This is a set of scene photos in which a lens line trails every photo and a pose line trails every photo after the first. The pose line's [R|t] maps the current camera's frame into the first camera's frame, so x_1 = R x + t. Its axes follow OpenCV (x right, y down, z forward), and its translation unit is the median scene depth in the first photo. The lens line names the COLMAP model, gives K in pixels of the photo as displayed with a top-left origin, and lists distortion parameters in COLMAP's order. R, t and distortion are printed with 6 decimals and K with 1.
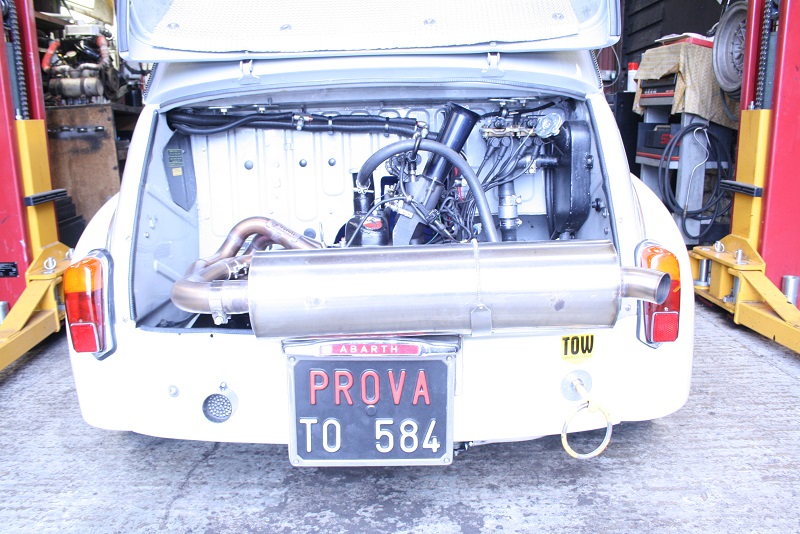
lens RADIAL K [[649.8, 0, 399.6], [0, 649.8, 253.0], [0, 0, 1]] dist [-0.055398, 0.000605]
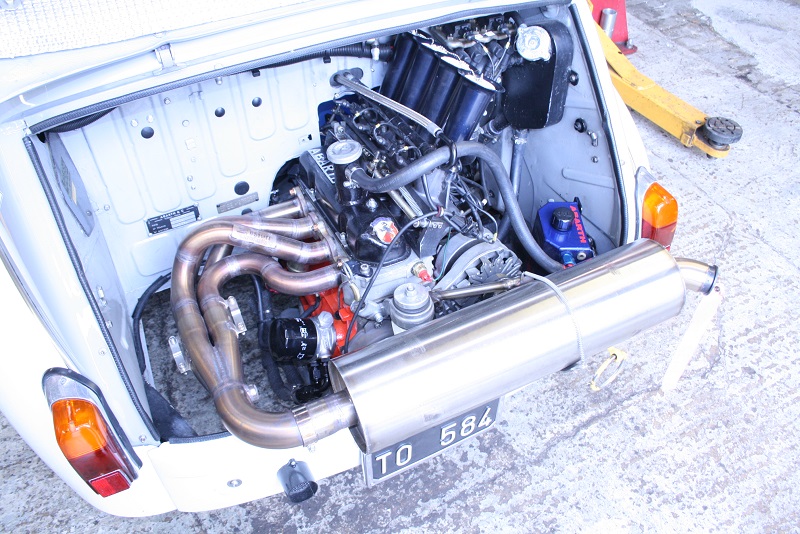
lens RADIAL K [[649.8, 0, 399.6], [0, 649.8, 253.0], [0, 0, 1]] dist [-0.055398, 0.000605]
pose [[0.900430, -0.294419, 0.320224, -0.343470], [0.079023, 0.834607, 0.545149, -0.542249], [-0.427763, -0.465563, 0.774771, 0.354456]]
